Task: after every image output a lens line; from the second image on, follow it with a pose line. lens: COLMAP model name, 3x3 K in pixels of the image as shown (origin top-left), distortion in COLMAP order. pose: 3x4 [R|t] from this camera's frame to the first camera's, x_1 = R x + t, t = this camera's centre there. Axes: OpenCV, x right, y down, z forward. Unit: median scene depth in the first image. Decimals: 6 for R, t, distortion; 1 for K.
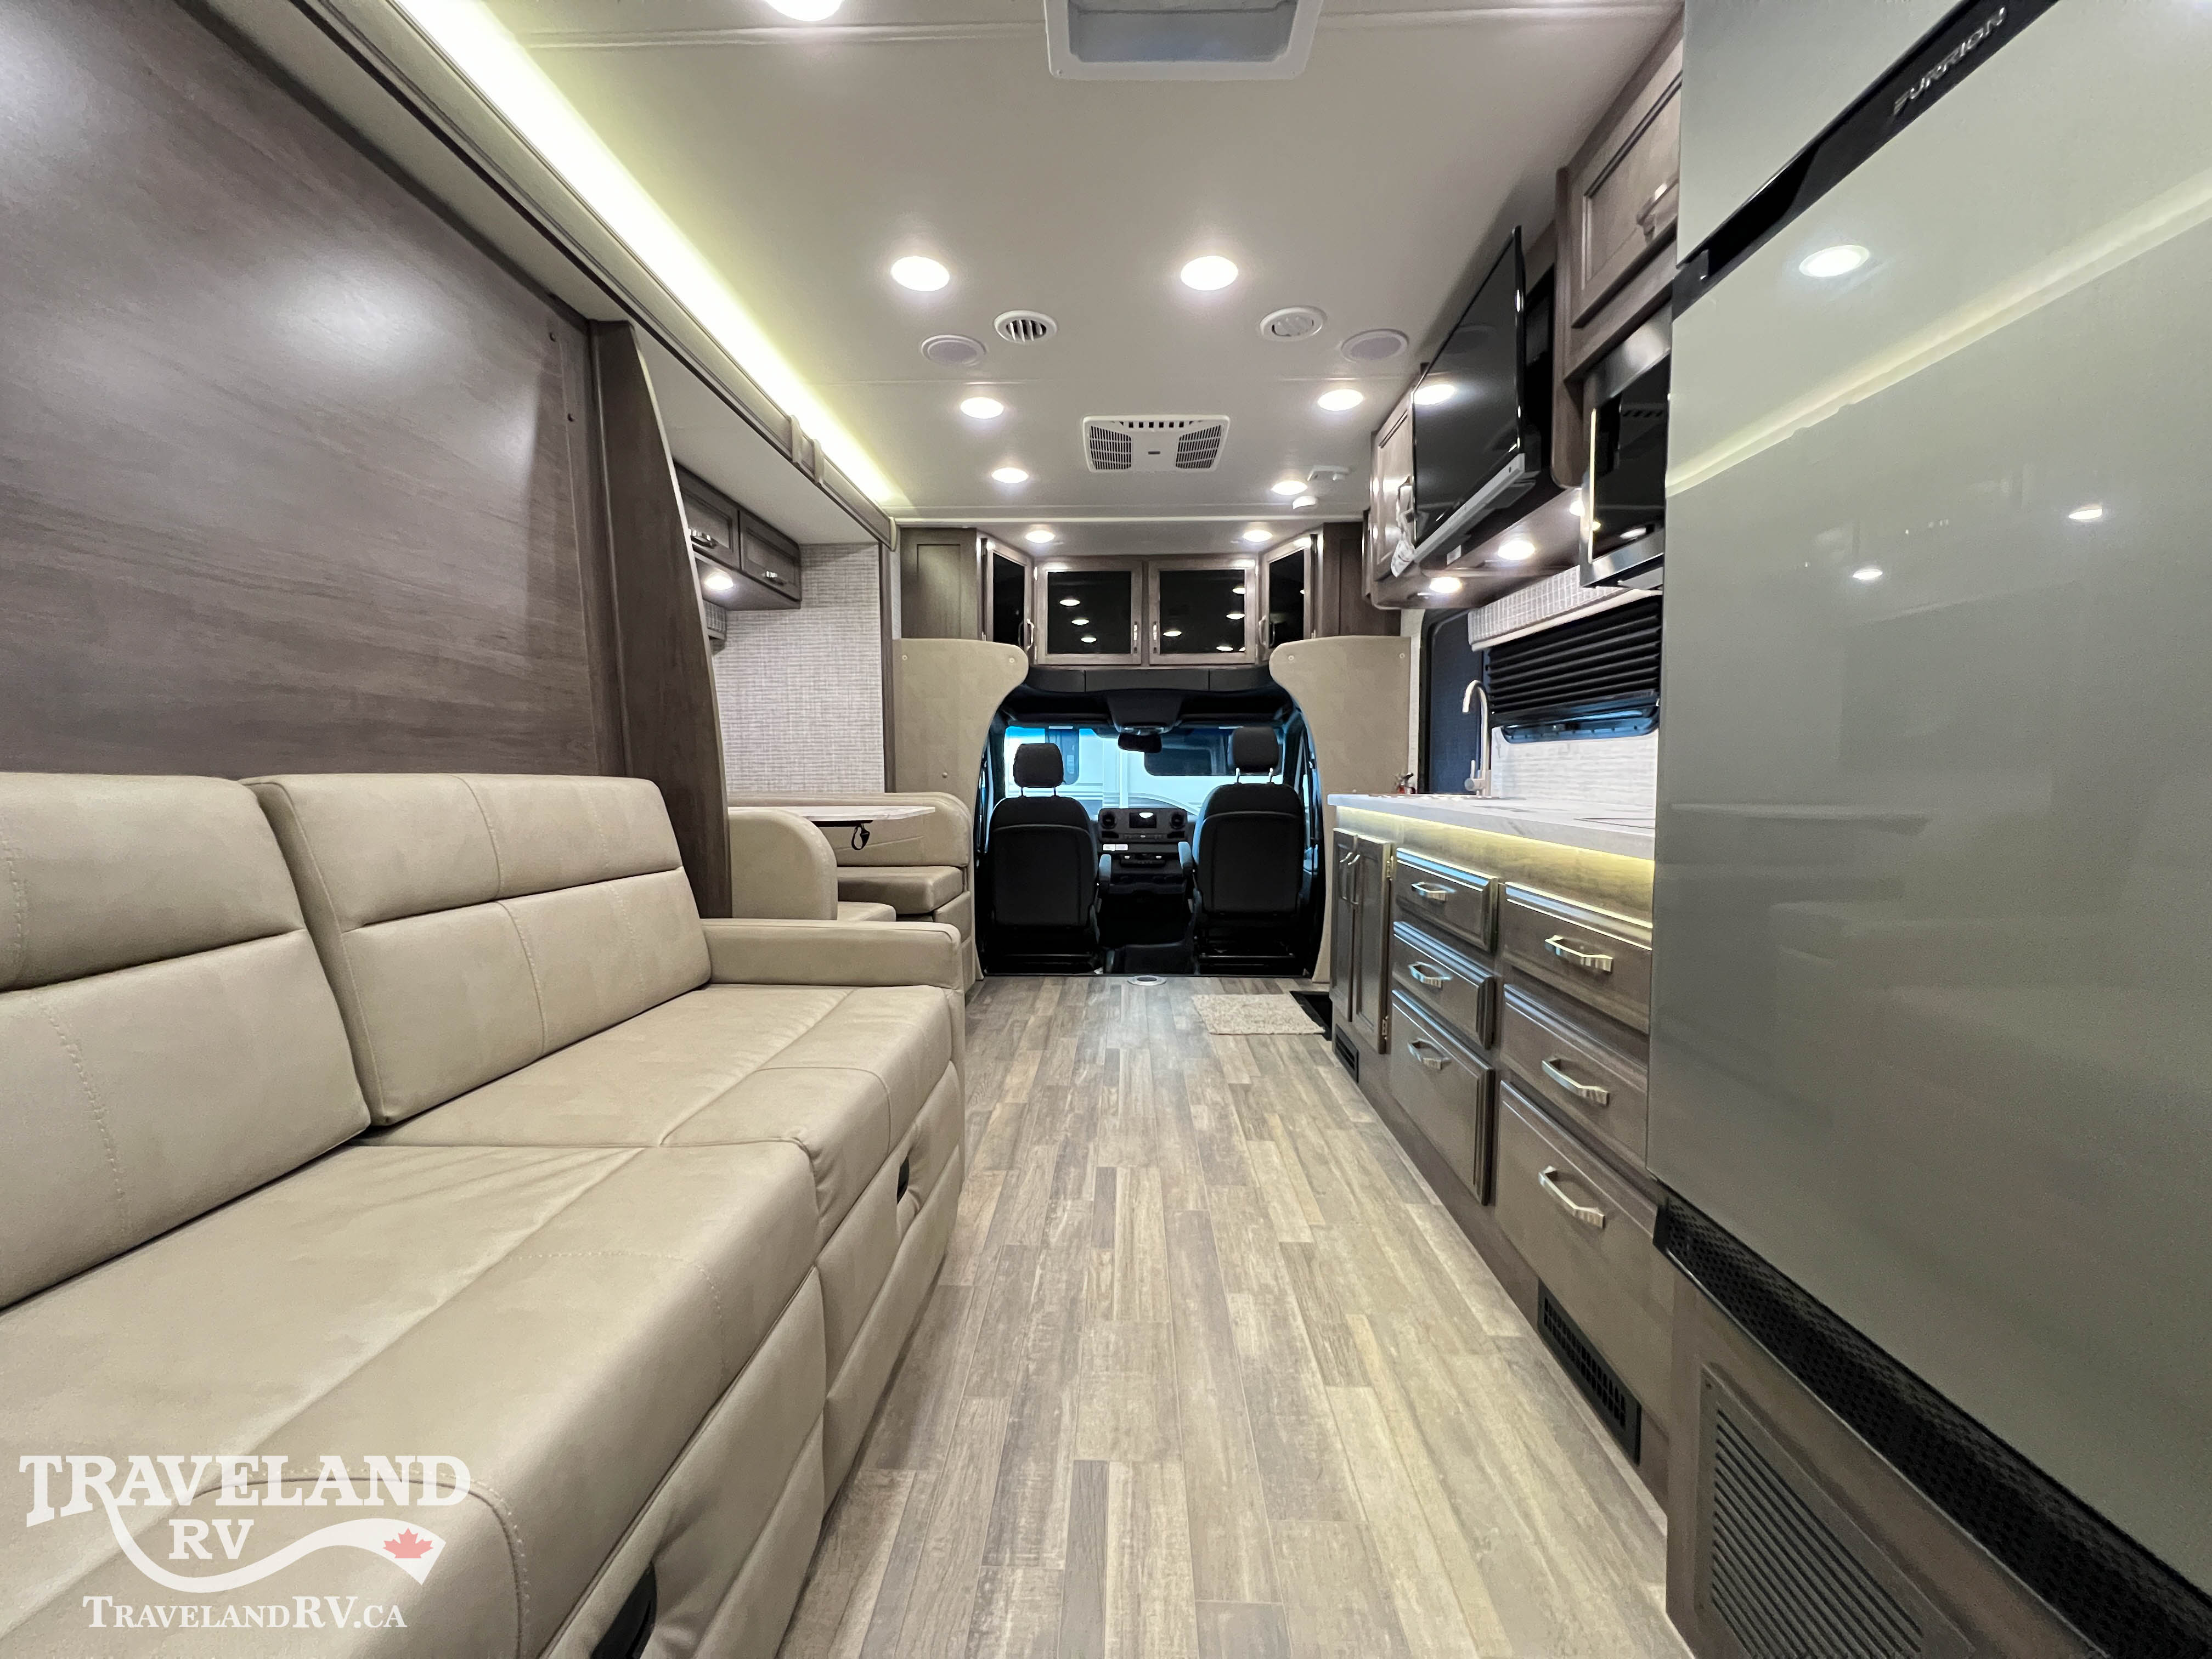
lens RADIAL K [[882.9, 0, 1099.2], [0, 882.9, 824.5], [0, 0, 1]] dist [-0.000130, 0.000222]
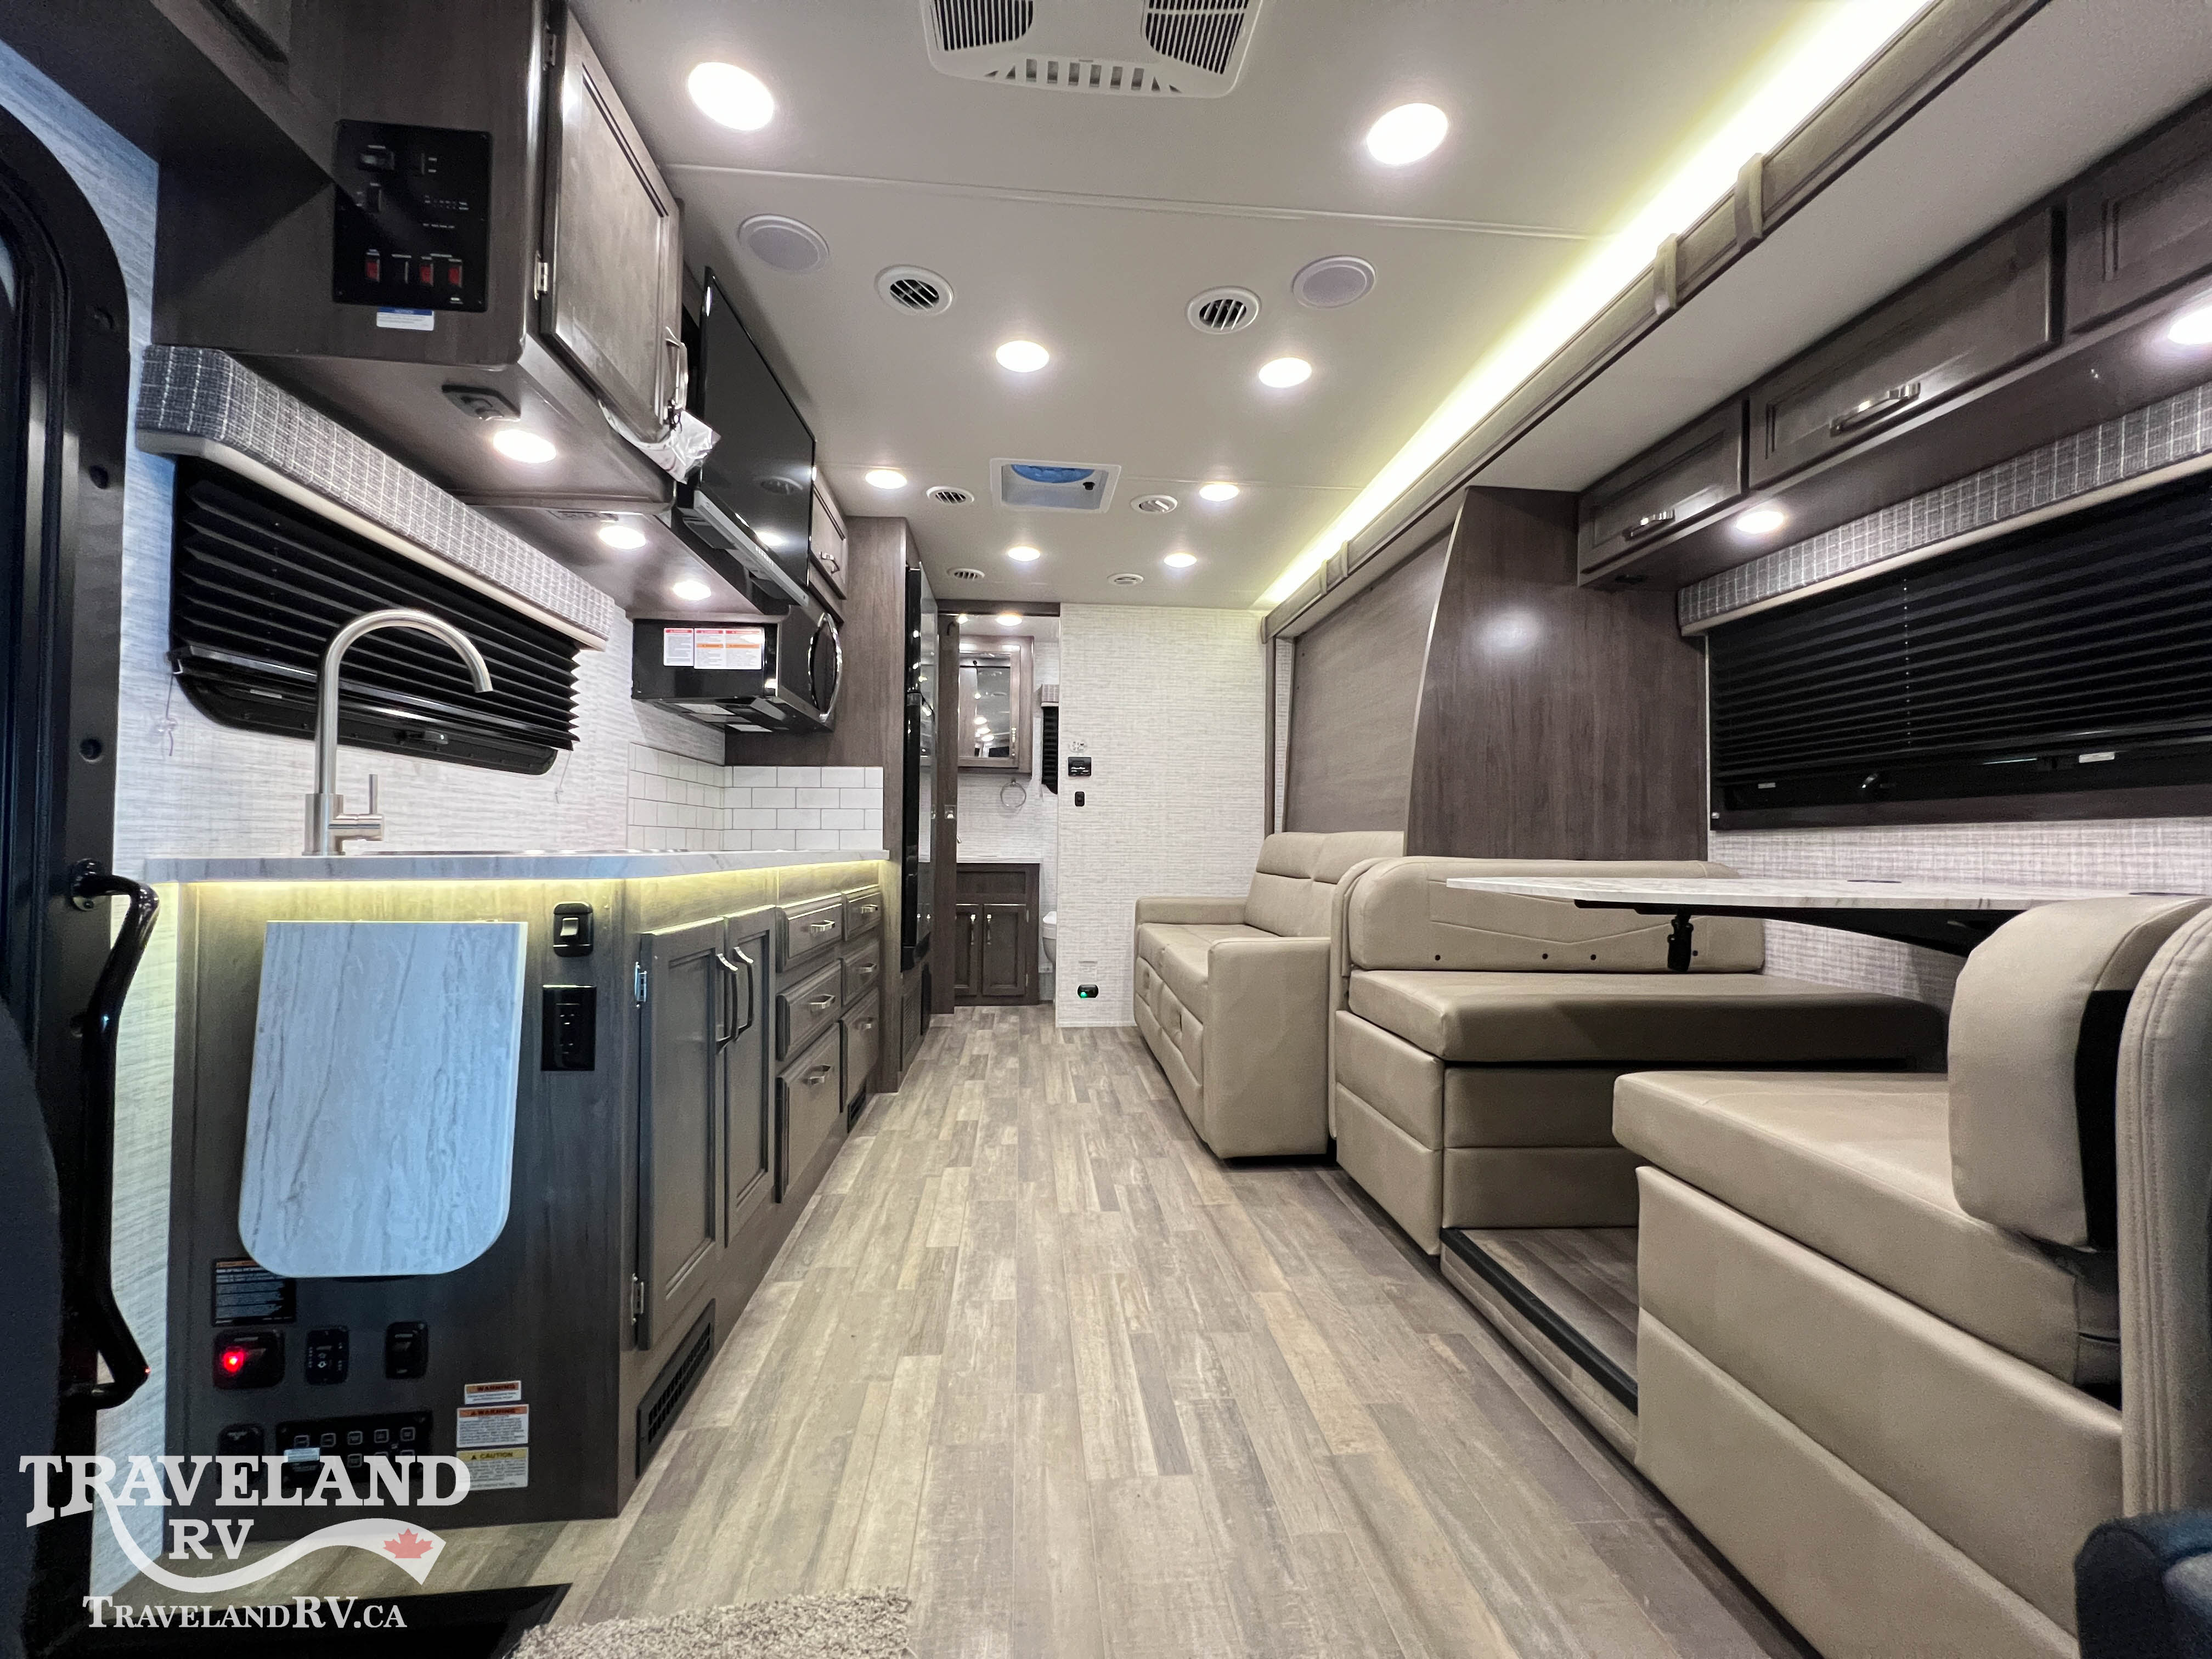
lens RADIAL K [[882.9, 0, 1100.8], [0, 882.9, 826.5], [0, 0, 1]] dist [-0.000130, 0.000222]
pose [[-0.992496, -0.009555, -0.121900, 0.101990], [-0.014024, 0.999259, 0.035854, -0.061537], [0.121467, 0.037295, -0.991895, 1.372196]]
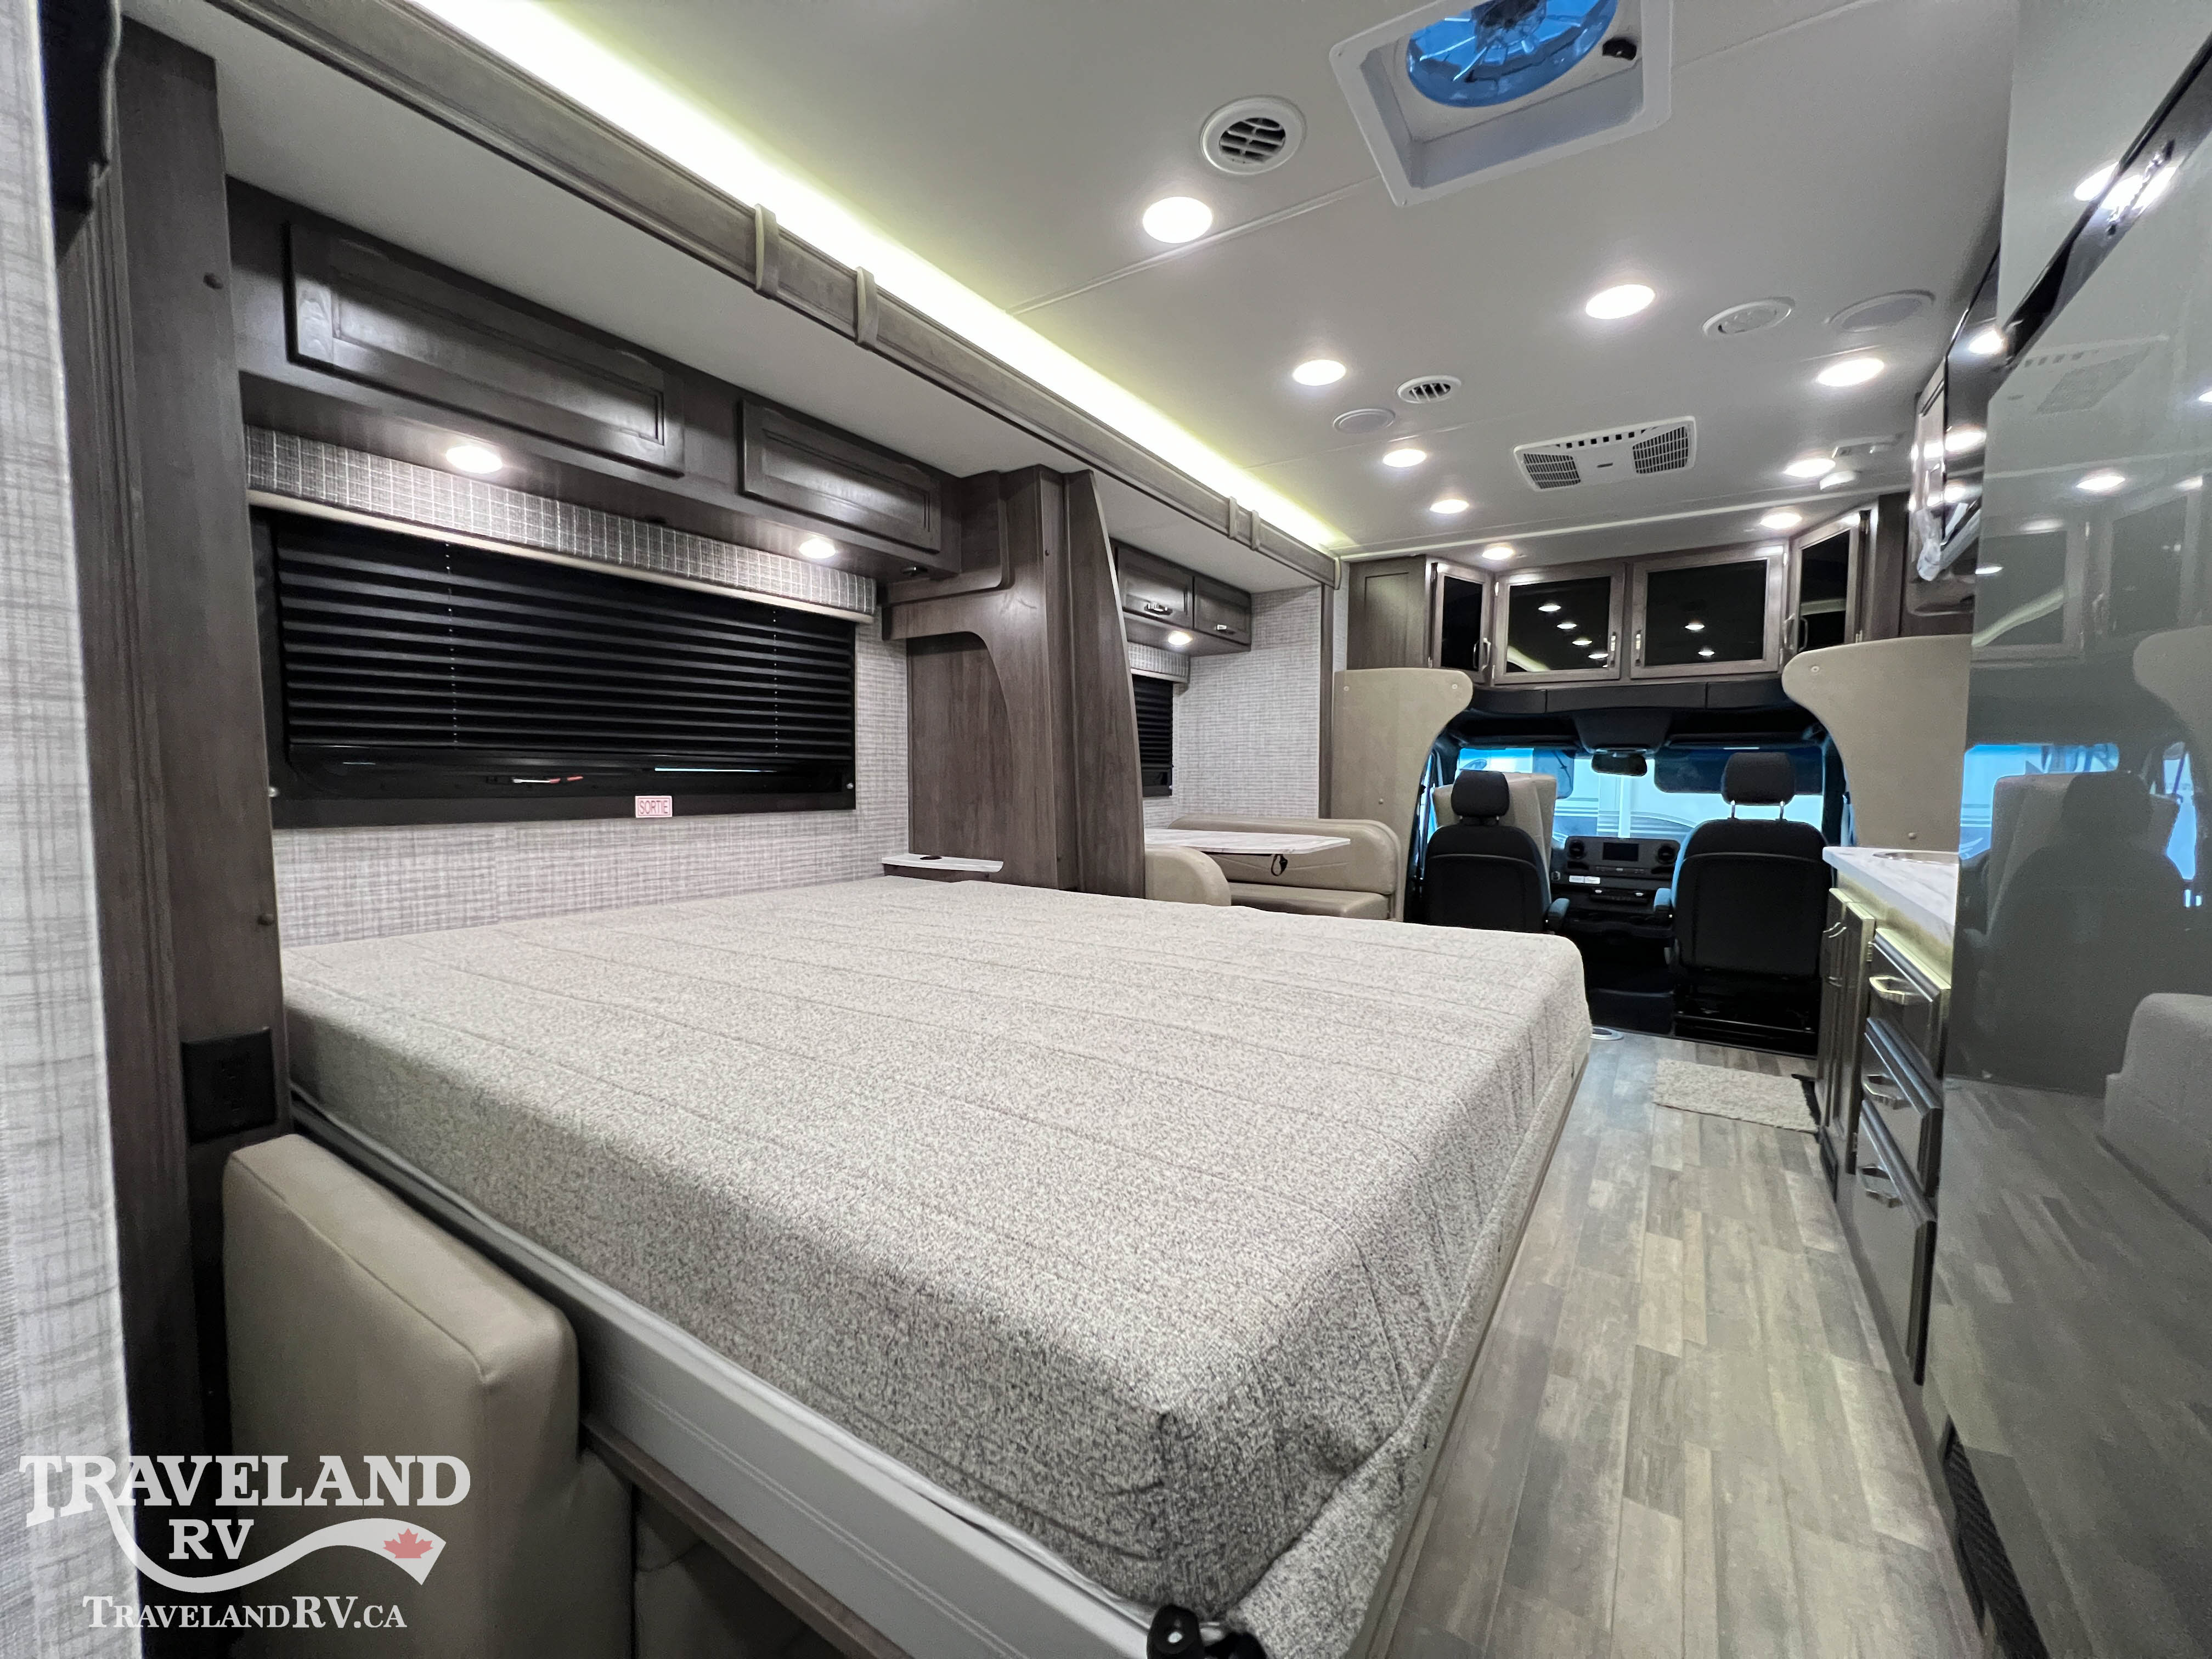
lens RADIAL K [[882.9, 0, 1103.1], [0, 882.9, 825.7], [0, 0, 1]] dist [-0.000130, 0.000222]
pose [[0.852407, 0.038444, -0.521464, 0.109738], [-0.036194, 0.999240, 0.014503, -0.039939], [0.521625, 0.006511, 0.853150, -0.055540]]
